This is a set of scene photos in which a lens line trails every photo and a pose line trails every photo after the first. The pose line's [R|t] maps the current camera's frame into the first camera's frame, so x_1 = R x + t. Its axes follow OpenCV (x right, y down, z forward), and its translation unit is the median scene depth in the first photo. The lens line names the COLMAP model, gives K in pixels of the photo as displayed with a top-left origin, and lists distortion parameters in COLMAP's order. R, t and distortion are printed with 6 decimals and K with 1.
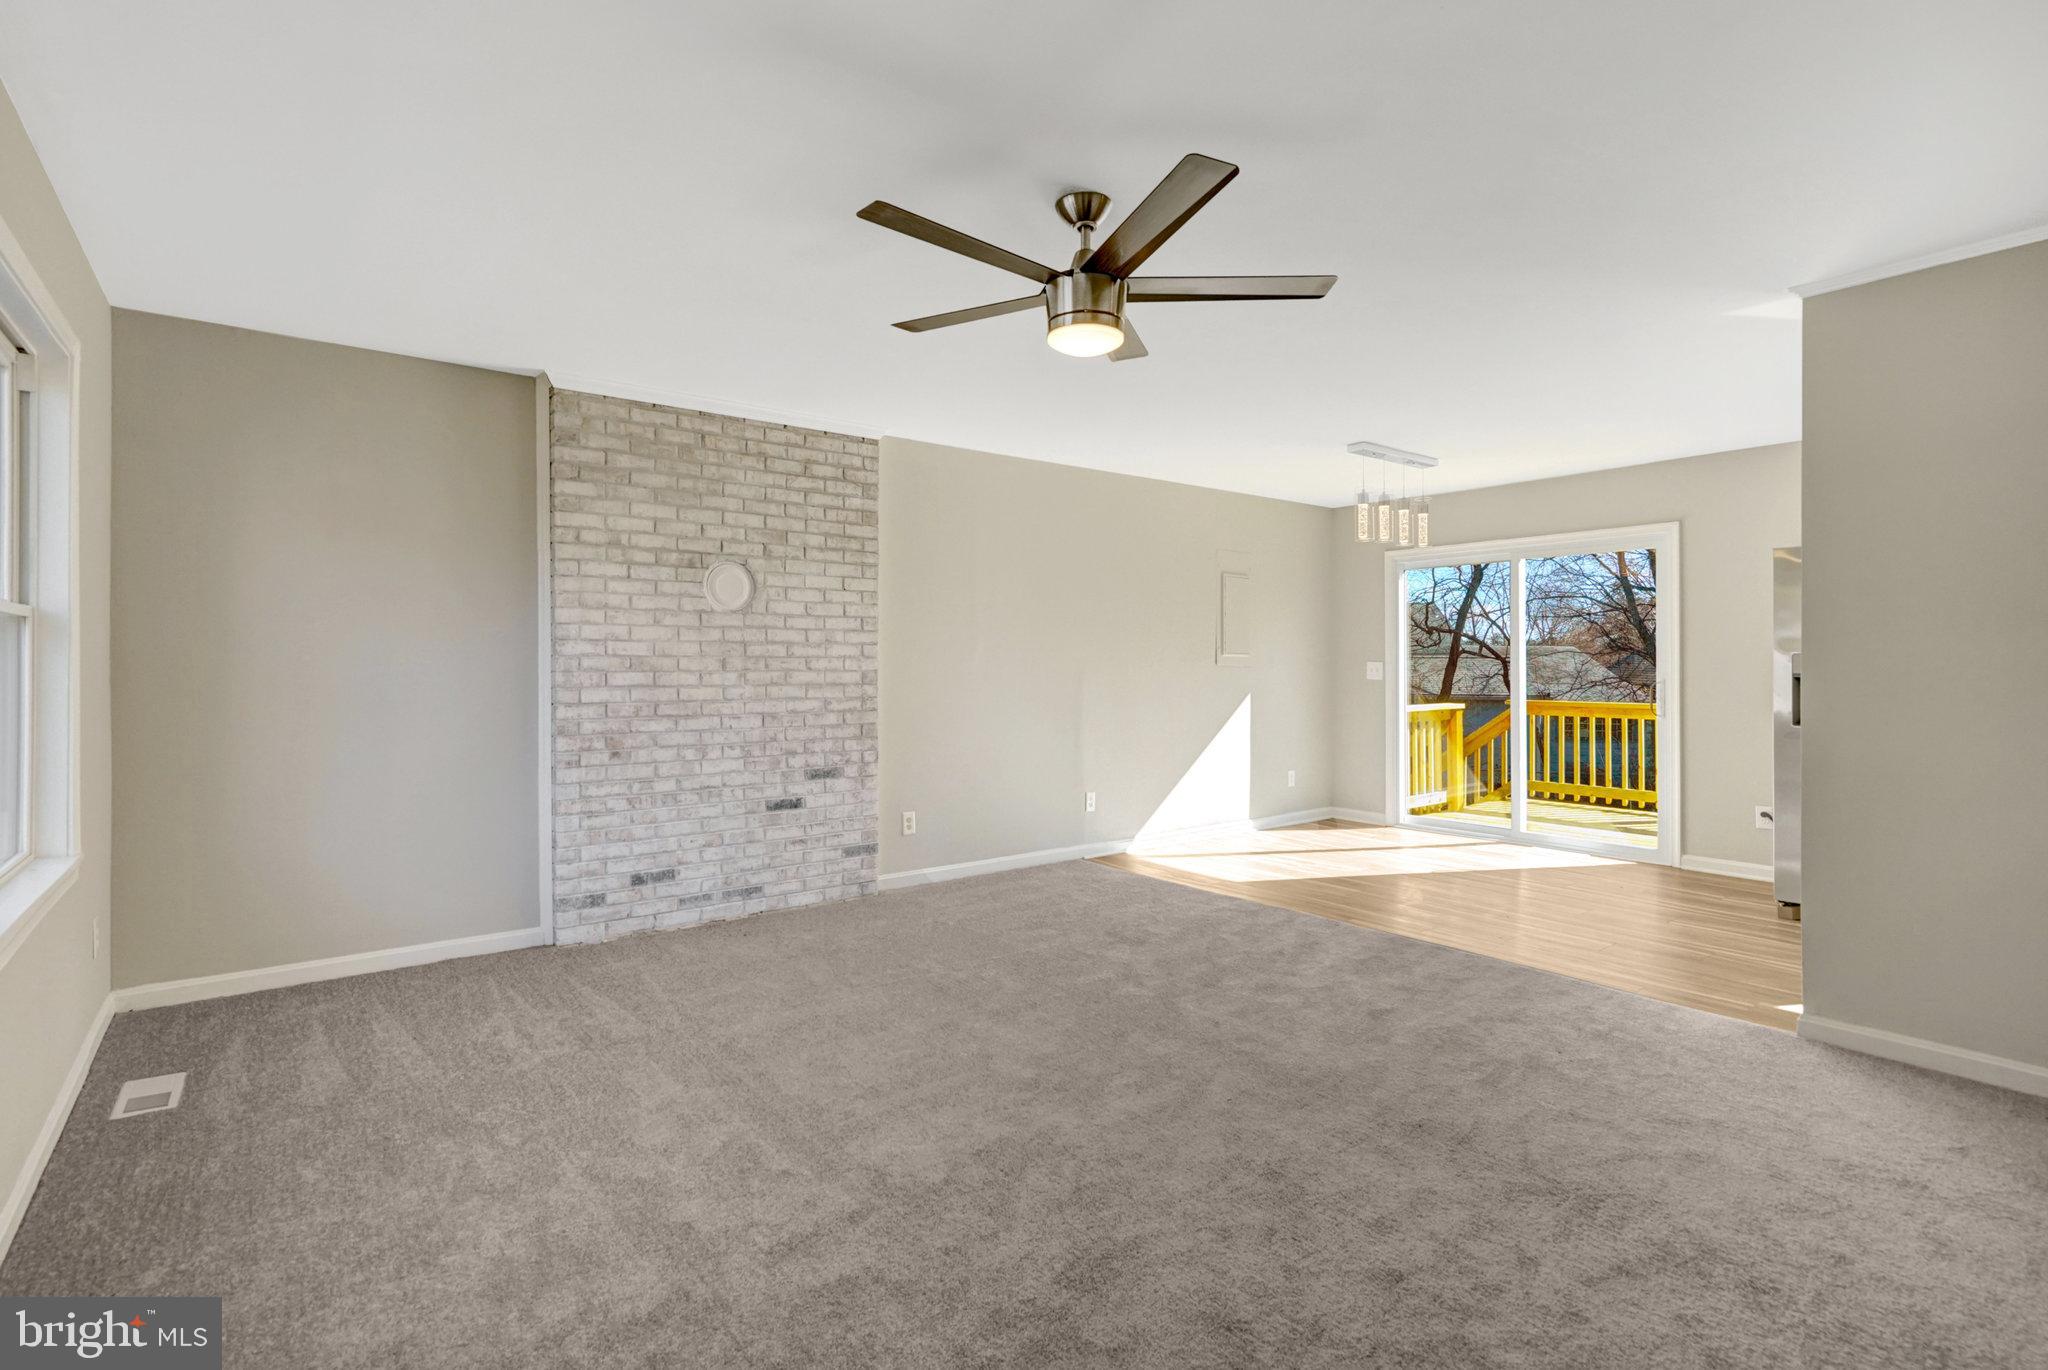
lens RADIAL K [[964.8, 0, 1019.0], [0, 964.8, 663.4], [0, 0, 1]] dist [0.000239, -0.000891]
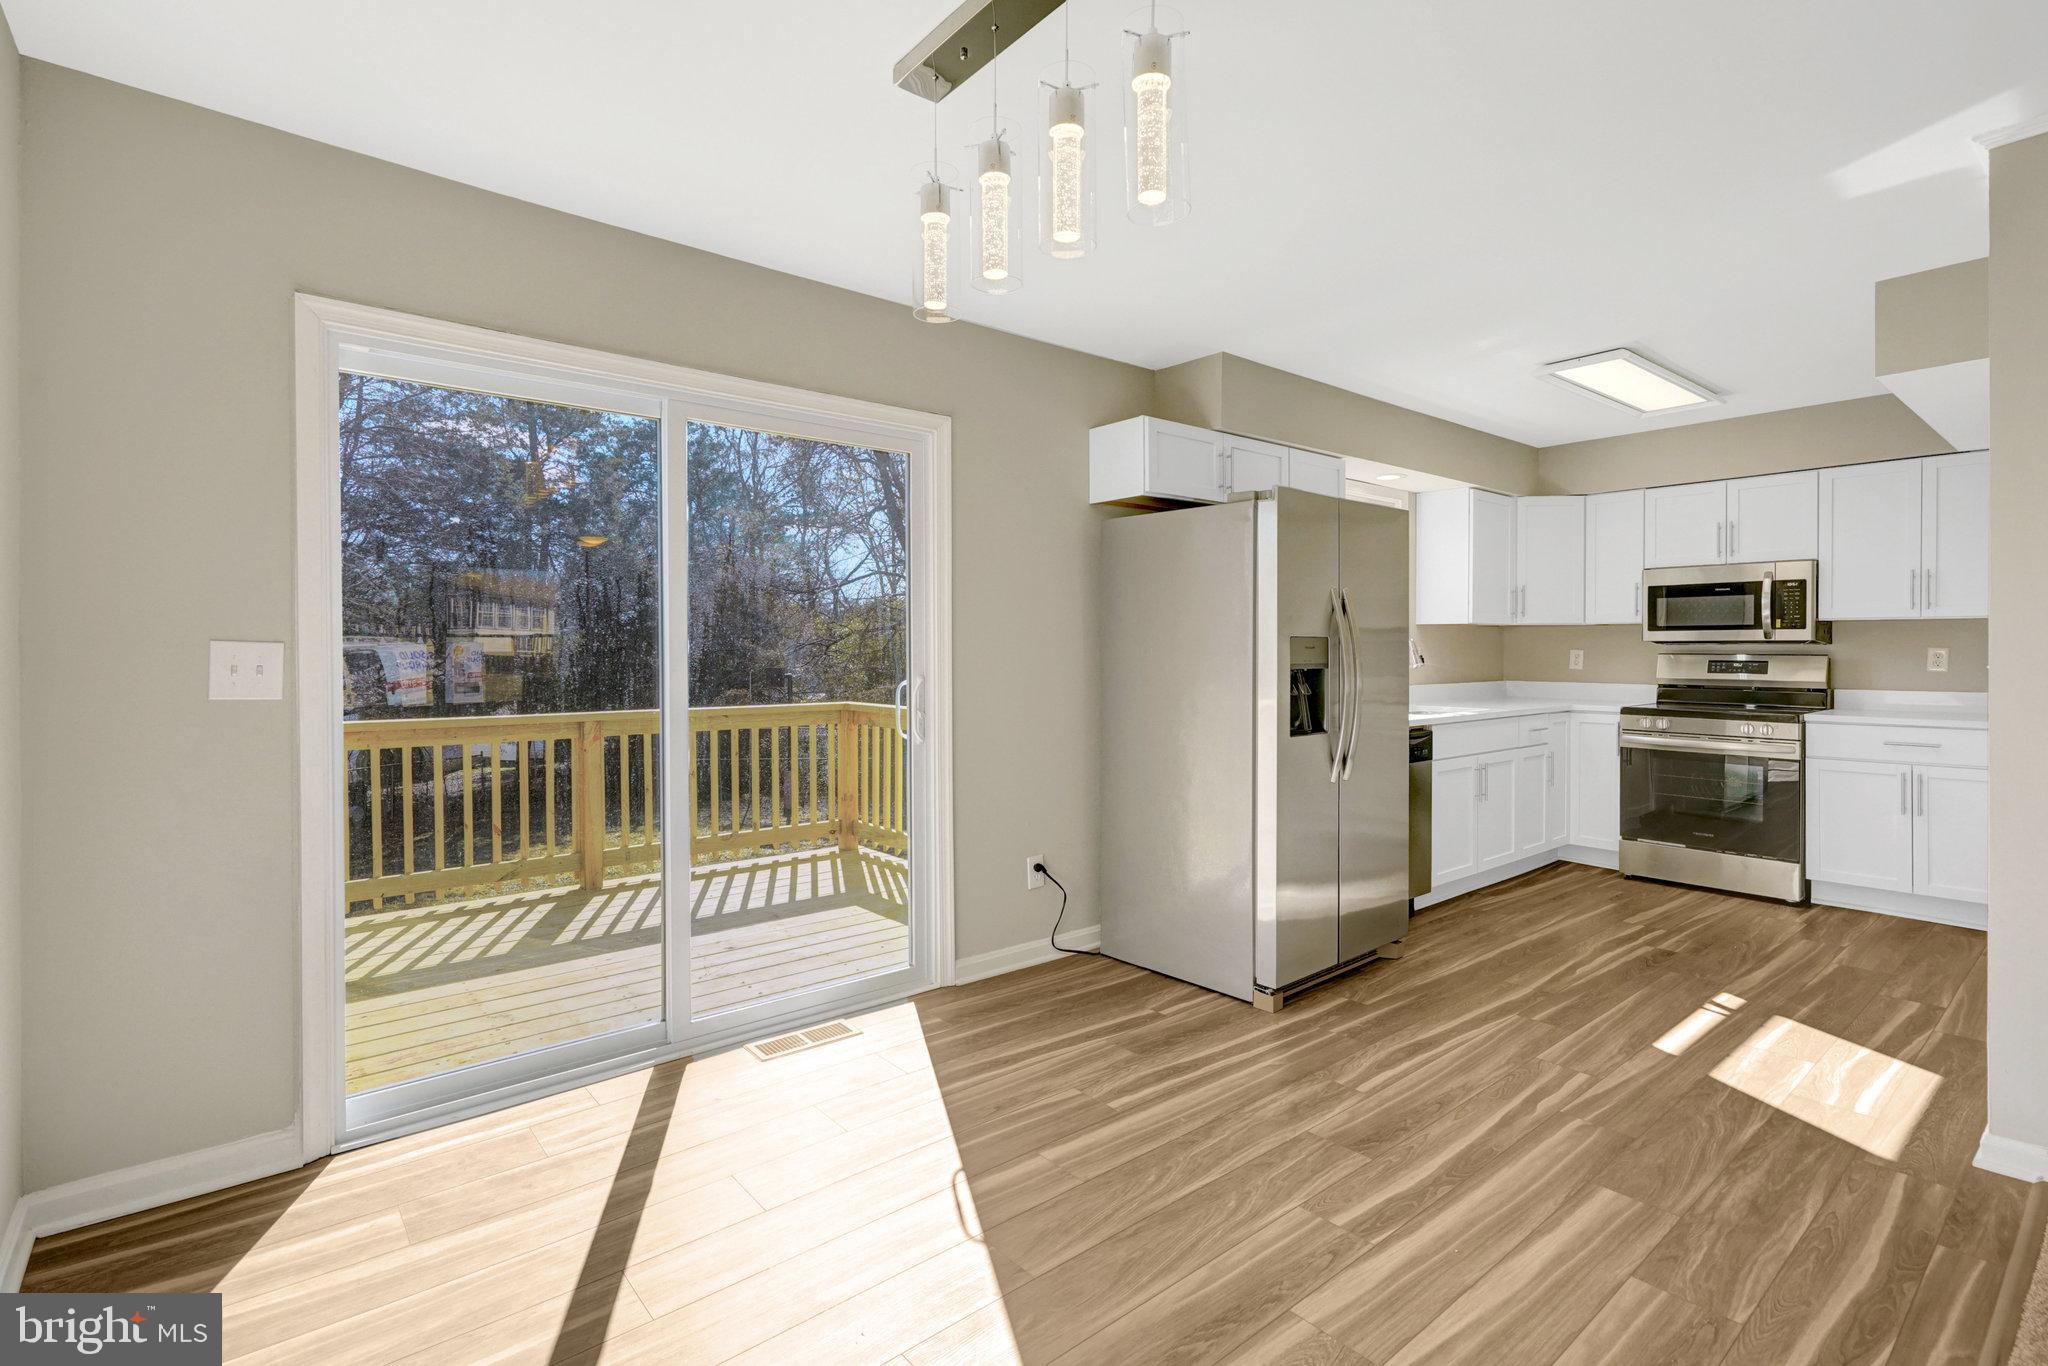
lens RADIAL K [[964.8, 0, 1019.0], [0, 964.8, 661.4], [0, 0, 1]] dist [0.000239, -0.000891]
pose [[-0.012733, -0.011325, 0.999855, 0.090025], [-0.002024, 0.999934, 0.011300, 0.000811], [-0.999917, -0.001880, -0.012755, 1.158843]]
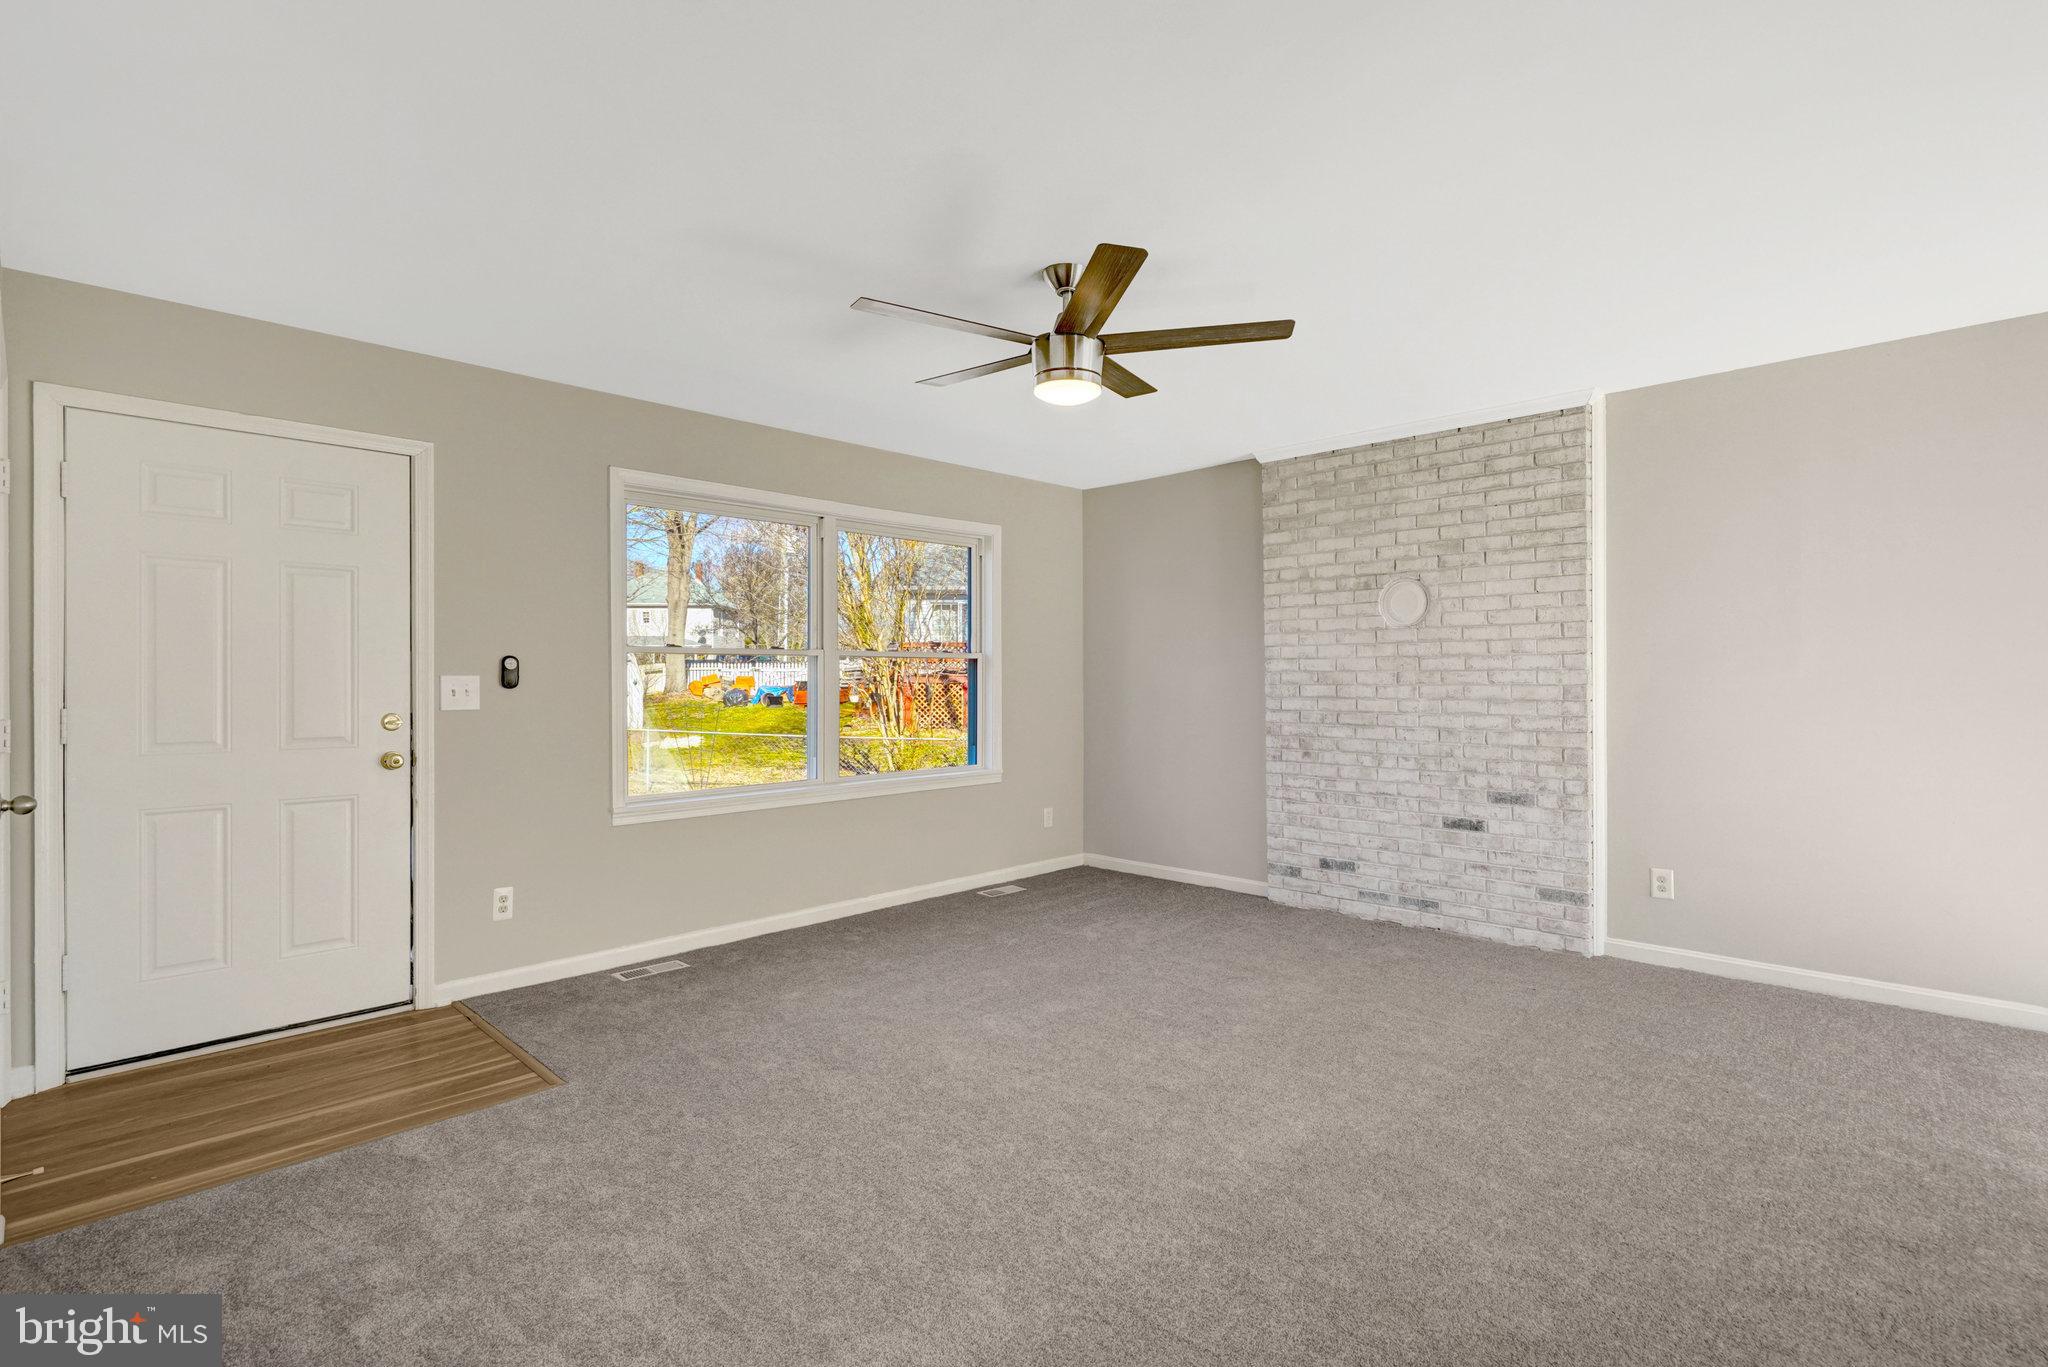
lens RADIAL K [[971.7, 0, 1014.0], [0, 971.7, 669.2], [0, 0, 1]] dist [0.003557, 0.000620]
pose [[0.140082, -0.009764, -0.990092, 0.659463], [0.007433, 0.999934, -0.008809, -0.002460], [0.990112, -0.006126, 0.140145, 0.430752]]
